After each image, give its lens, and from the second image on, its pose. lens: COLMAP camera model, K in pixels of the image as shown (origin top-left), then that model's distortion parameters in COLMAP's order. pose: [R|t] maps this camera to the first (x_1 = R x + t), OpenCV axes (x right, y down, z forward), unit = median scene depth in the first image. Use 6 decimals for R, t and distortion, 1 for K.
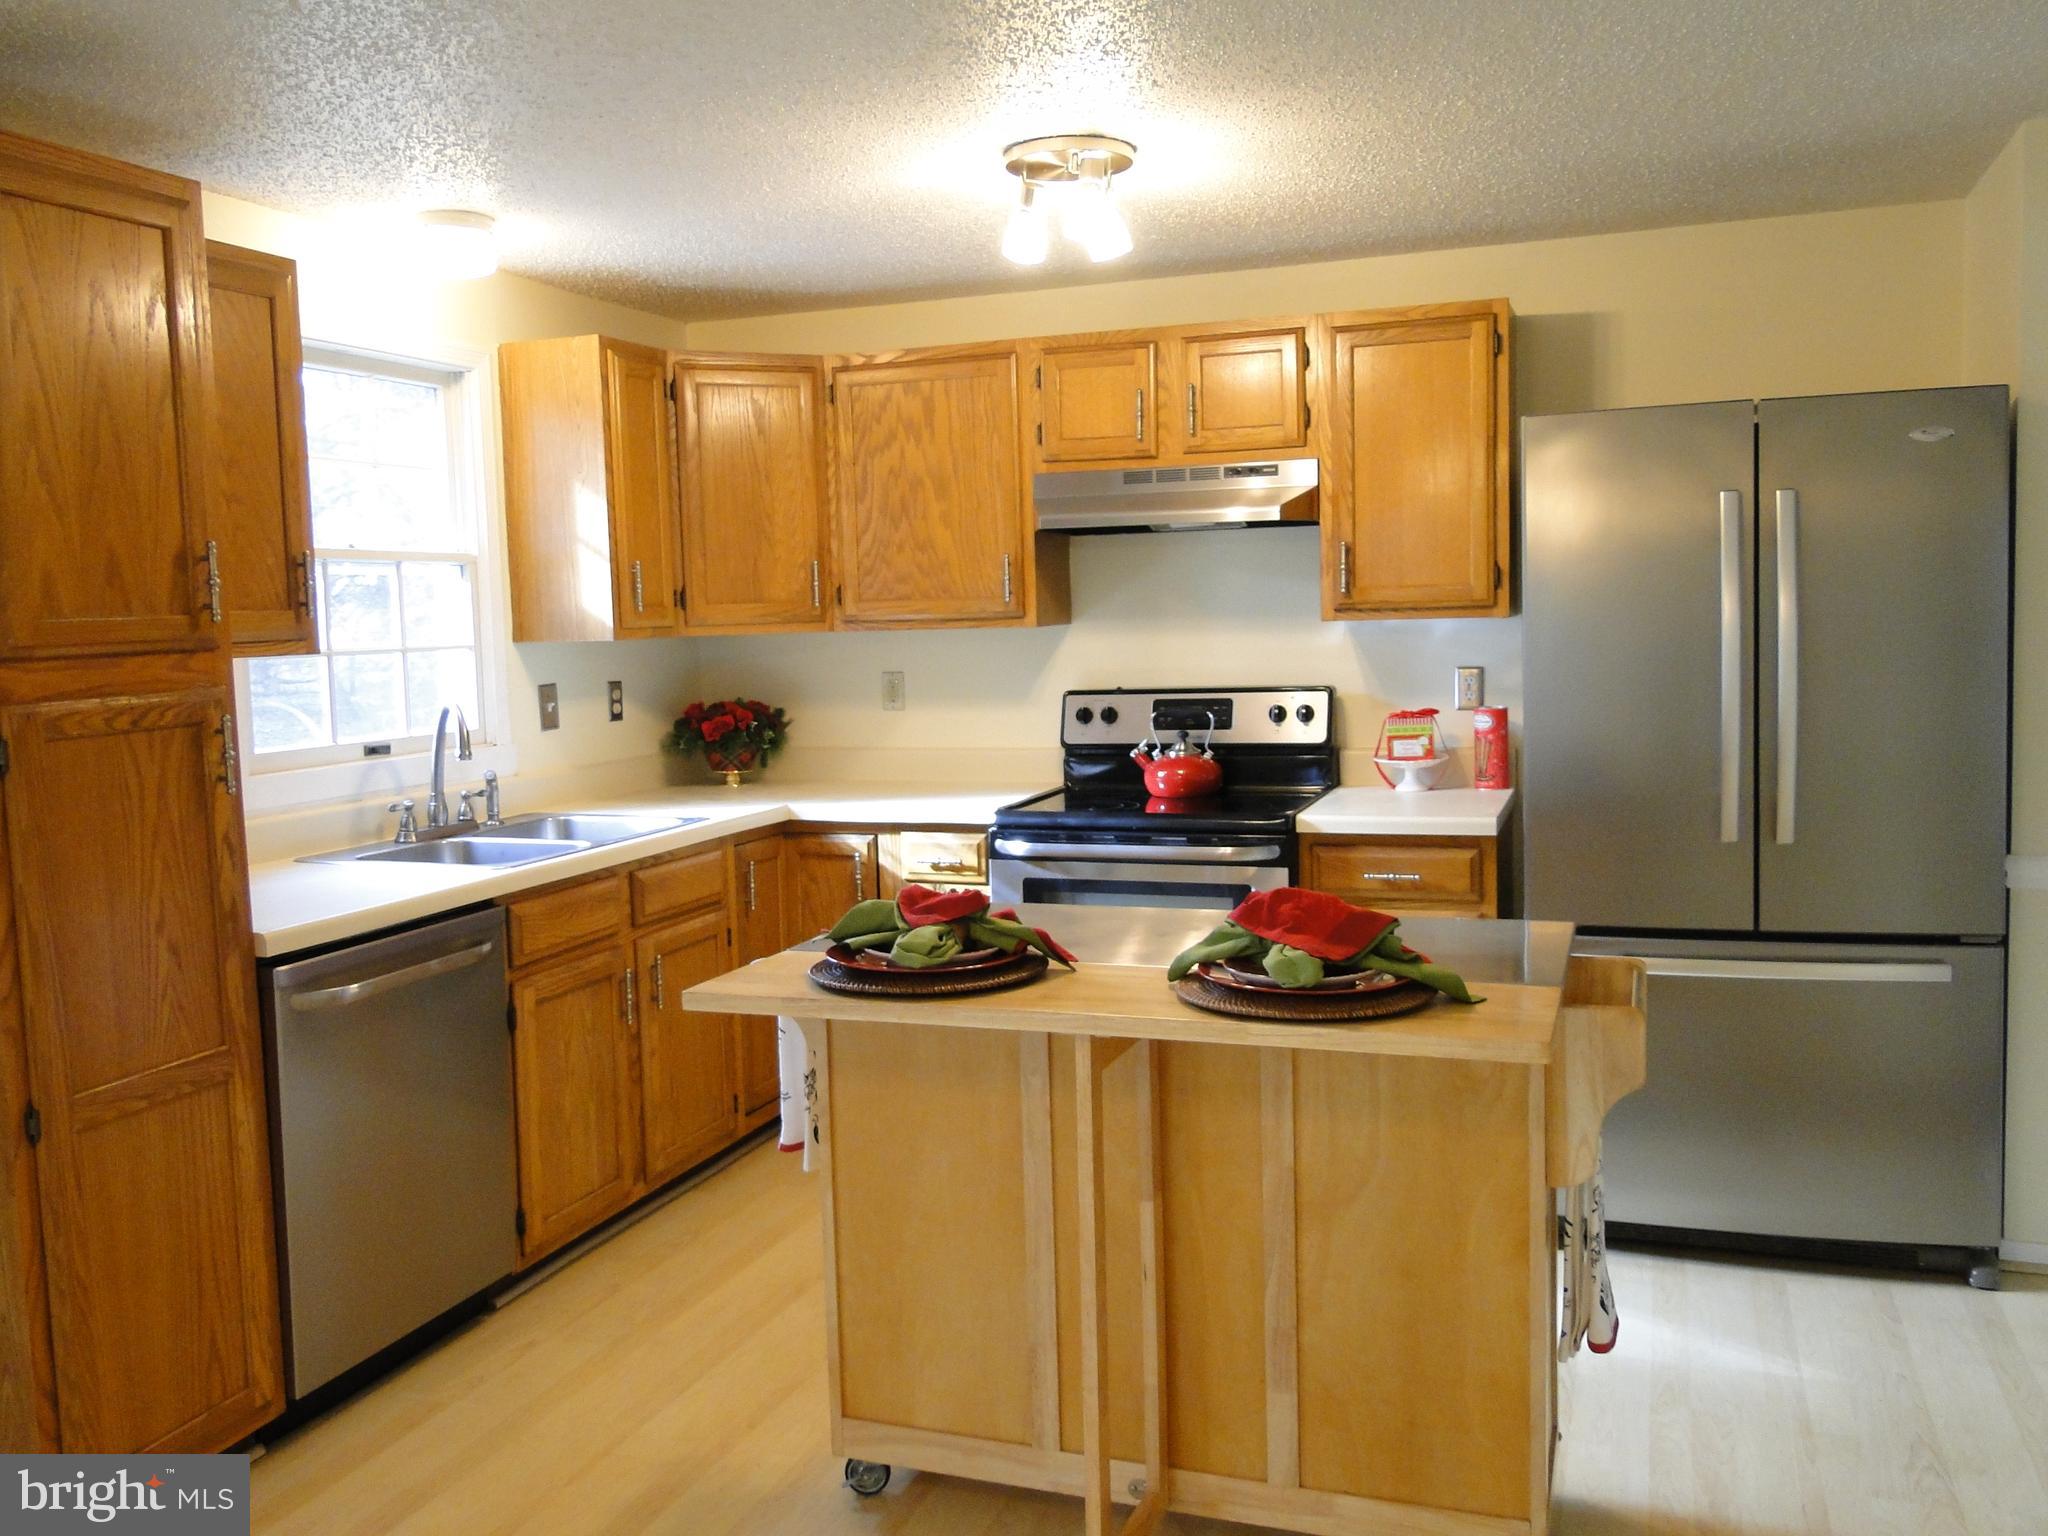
lens RADIAL K [[1672.6, 0, 1024.0], [0, 1672.6, 768.0], [0, 0, 1]] dist [-0.004717, -0.018285]
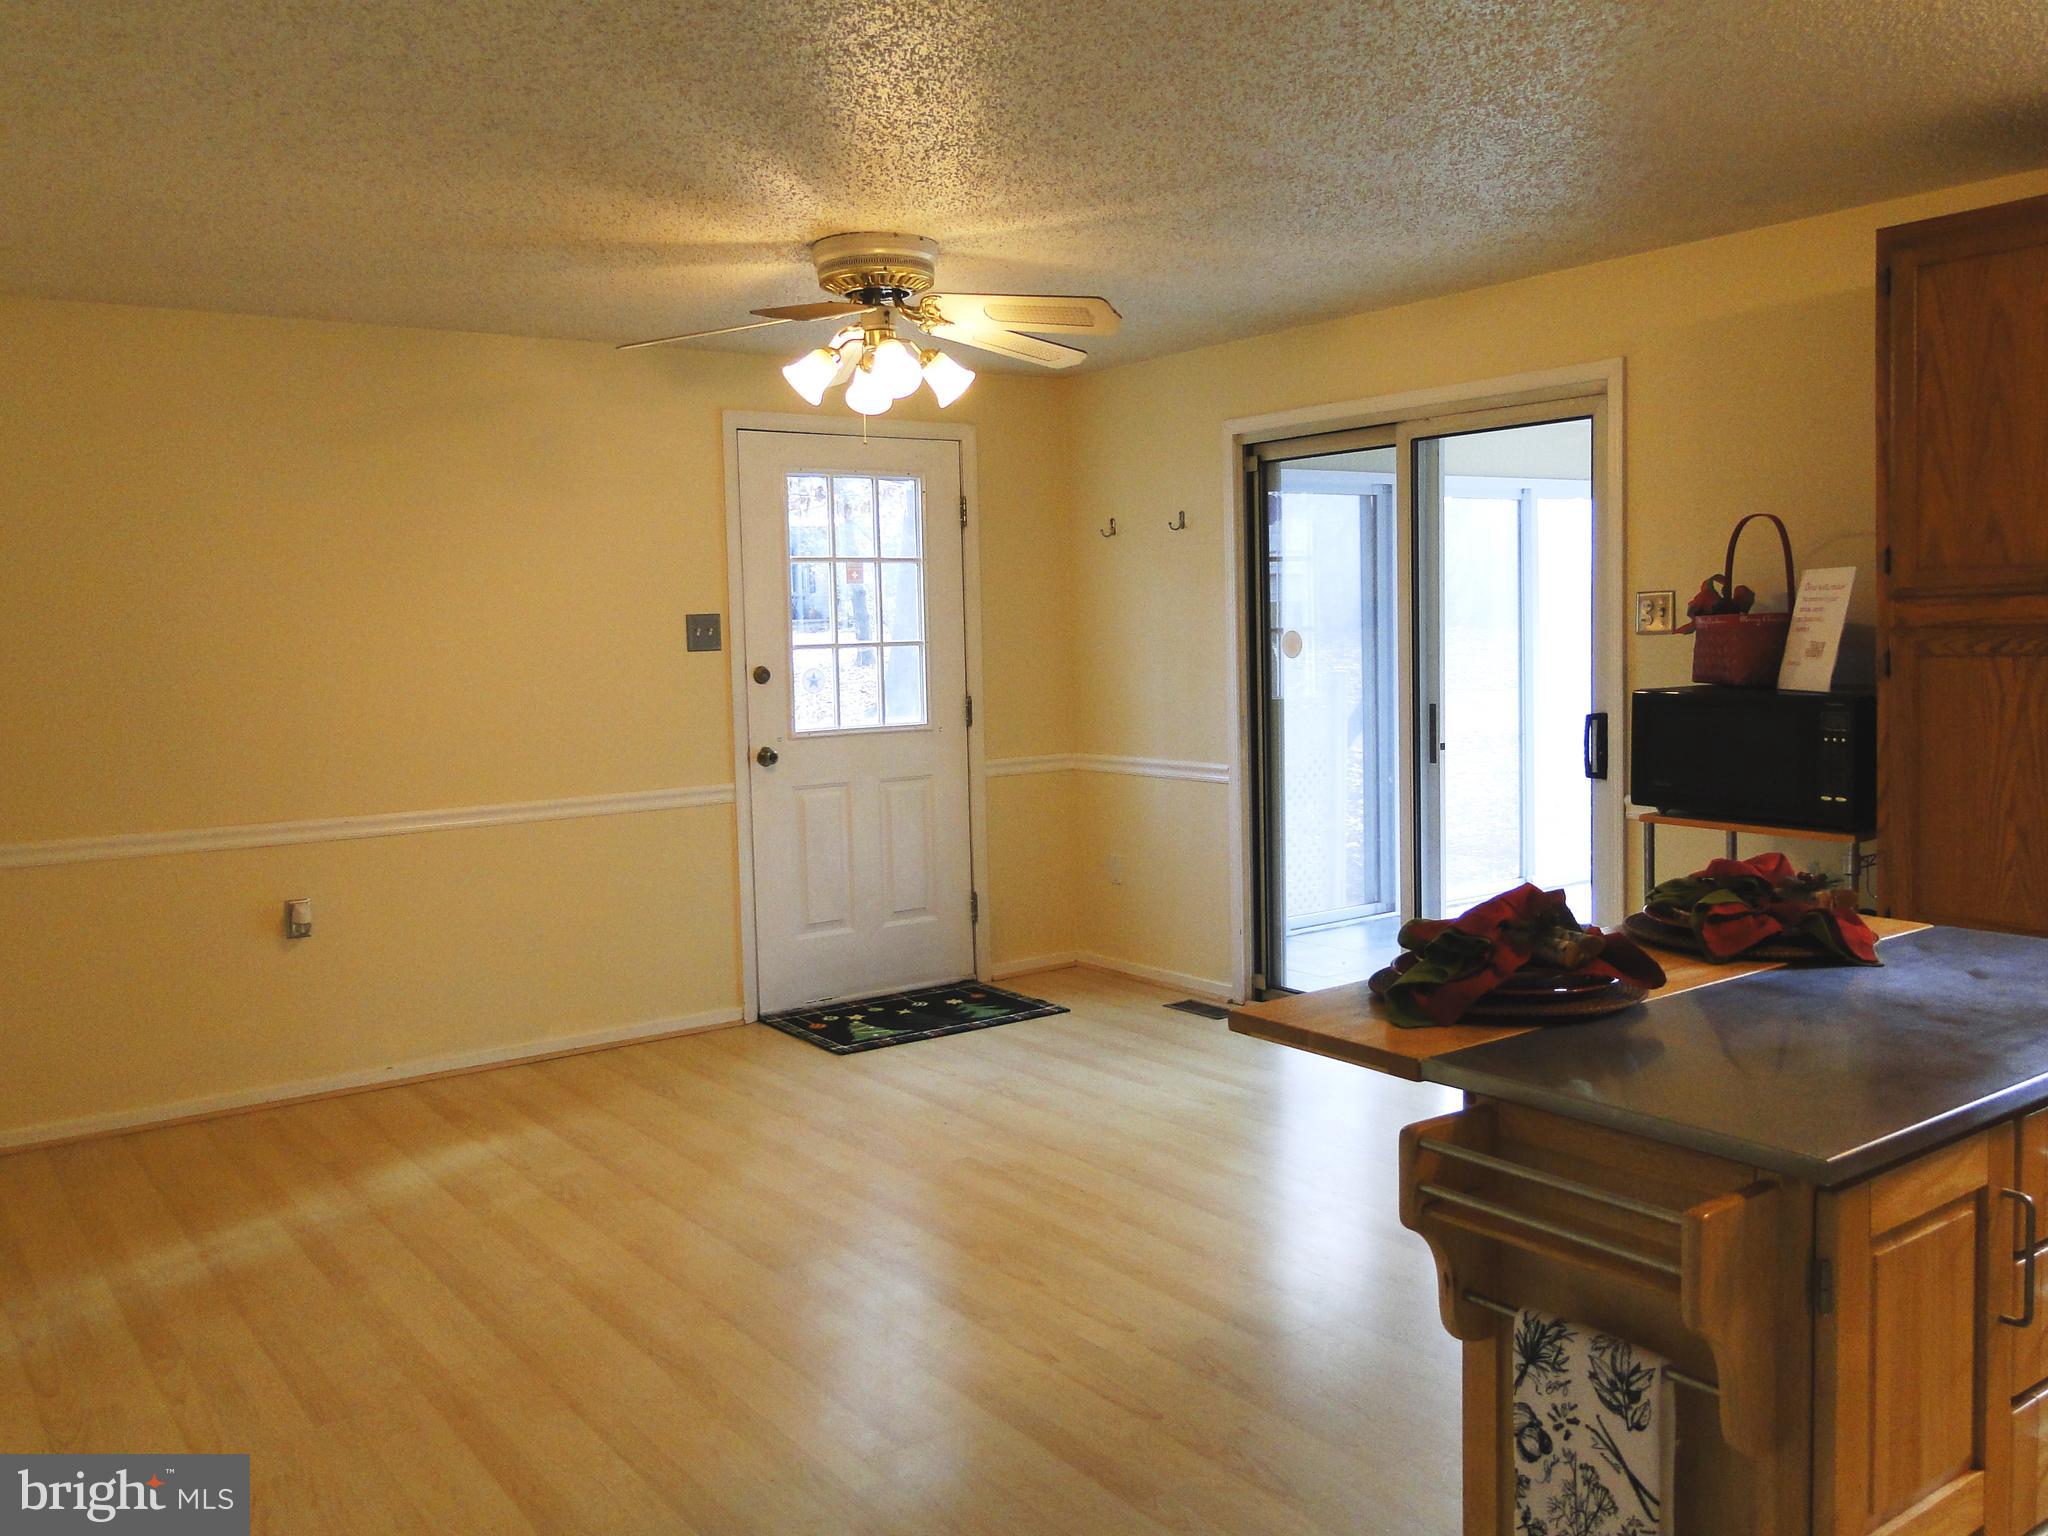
lens RADIAL K [[1672.6, 0, 1024.0], [0, 1672.6, 768.0], [0, 0, 1]] dist [-0.004717, -0.018285]
pose [[-0.559790, 0.118921, -0.820057, 0.554454], [-0.027779, 0.986399, 0.162006, -0.072654], [0.828169, 0.113470, -0.548873, 0.646706]]
